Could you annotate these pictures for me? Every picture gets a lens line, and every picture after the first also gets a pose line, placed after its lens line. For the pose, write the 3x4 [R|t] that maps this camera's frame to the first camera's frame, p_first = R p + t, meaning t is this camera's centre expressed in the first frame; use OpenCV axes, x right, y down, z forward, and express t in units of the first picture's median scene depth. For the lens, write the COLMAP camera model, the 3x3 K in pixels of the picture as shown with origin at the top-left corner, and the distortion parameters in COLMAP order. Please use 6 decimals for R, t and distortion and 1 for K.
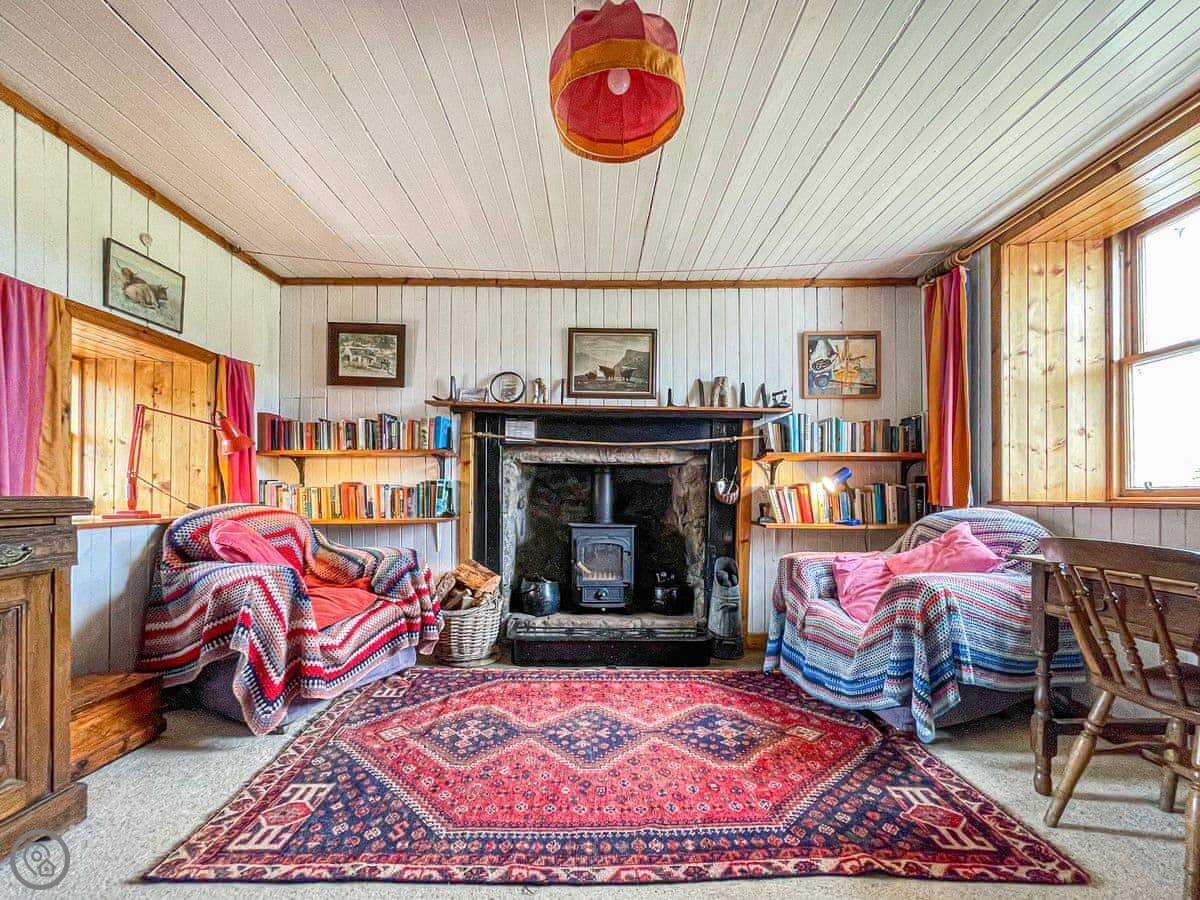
lens RADIAL K [[503.5, 0, 597.3], [0, 503.5, 490.5], [0, 0, 1]] dist [-0.002140, -0.000423]
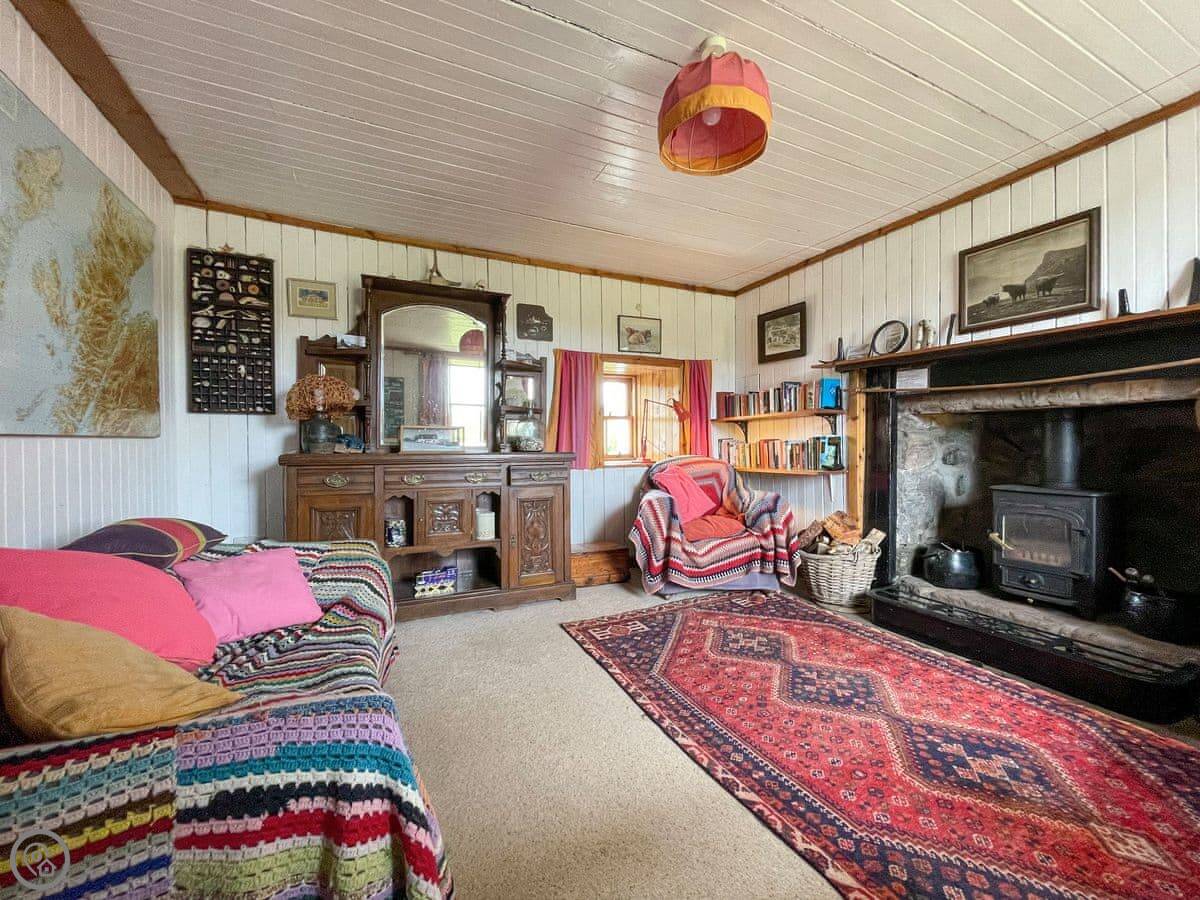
lens RADIAL K [[483.6, 0, 598.6], [0, 483.6, 449.1], [0, 0, 1]] dist [-0.003433, -0.000745]
pose [[0.407735, 0.003115, -0.913095, 0.449947], [0.013448, 0.999865, 0.009416, -0.009241], [0.913001, -0.016119, 0.407638, 0.118508]]
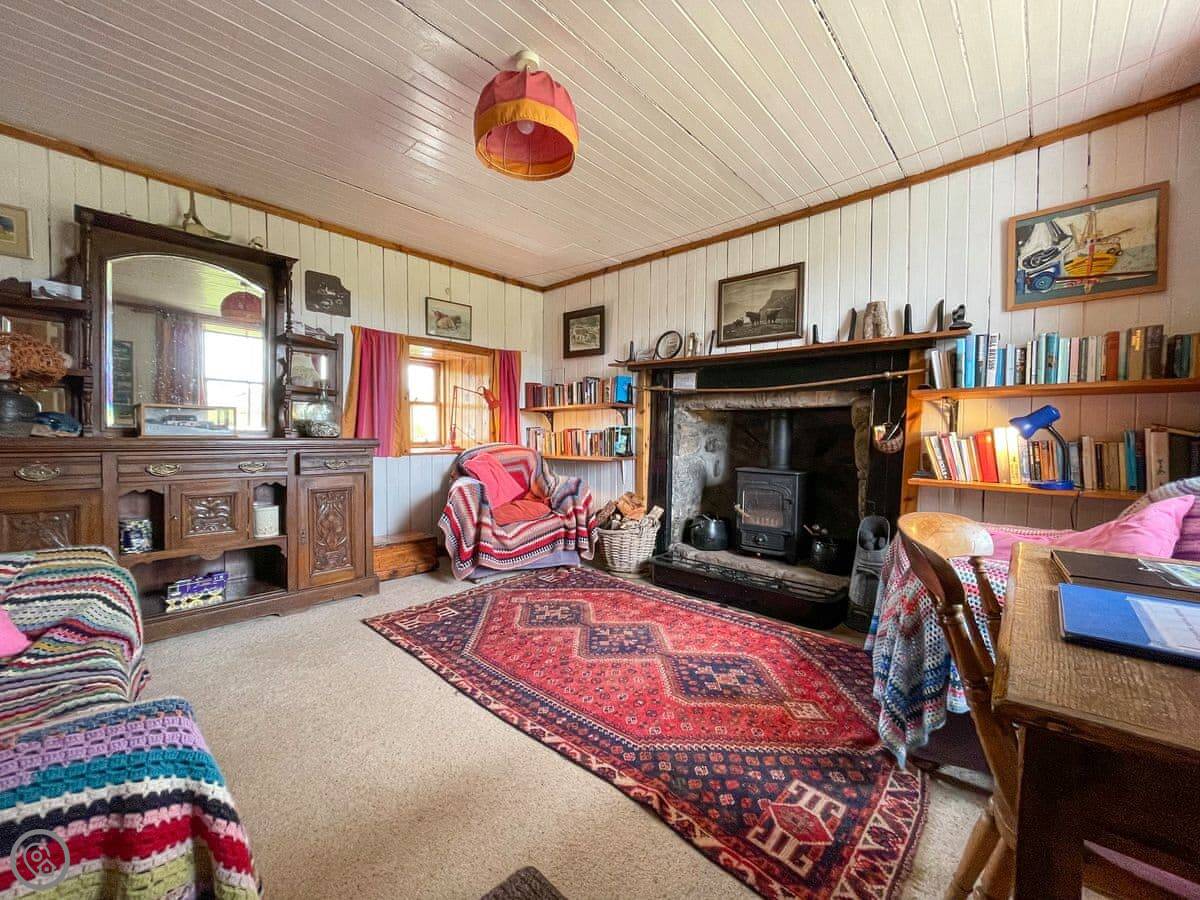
lens RADIAL K [[483.6, 0, 598.6], [0, 483.6, 449.1], [0, 0, 1]] dist [-0.003433, -0.000745]
pose [[0.727134, 0.025877, -0.686007, 0.477937], [-0.002140, 0.999370, 0.035430, -0.007837], [0.686492, -0.024294, 0.726731, 0.090472]]
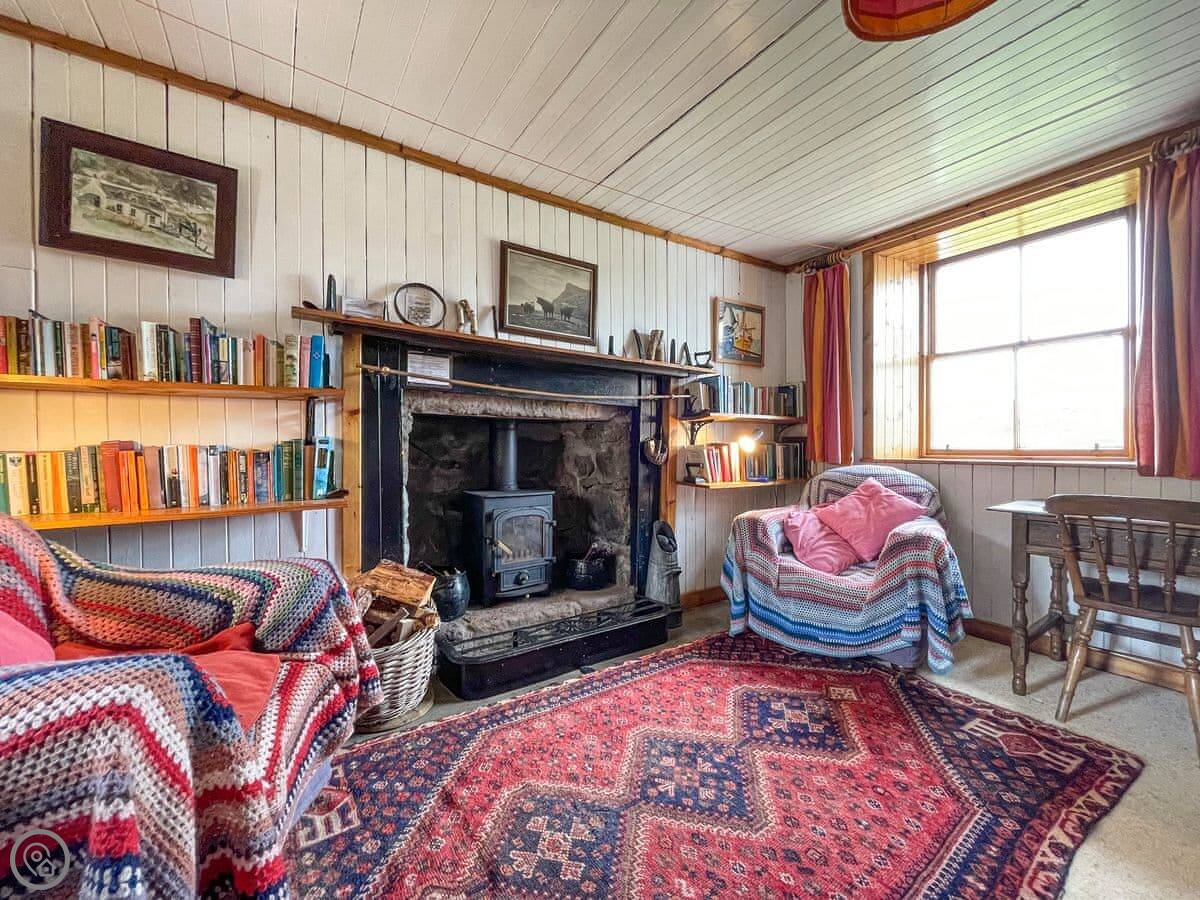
lens RADIAL K [[483.6, 0, 598.6], [0, 483.6, 449.1], [0, 0, 1]] dist [-0.003433, -0.000745]
pose [[0.832001, -0.007361, 0.554725, -0.356284], [-0.002415, 0.999854, 0.016889, -0.018539], [-0.554769, -0.015392, 0.831862, 0.310189]]
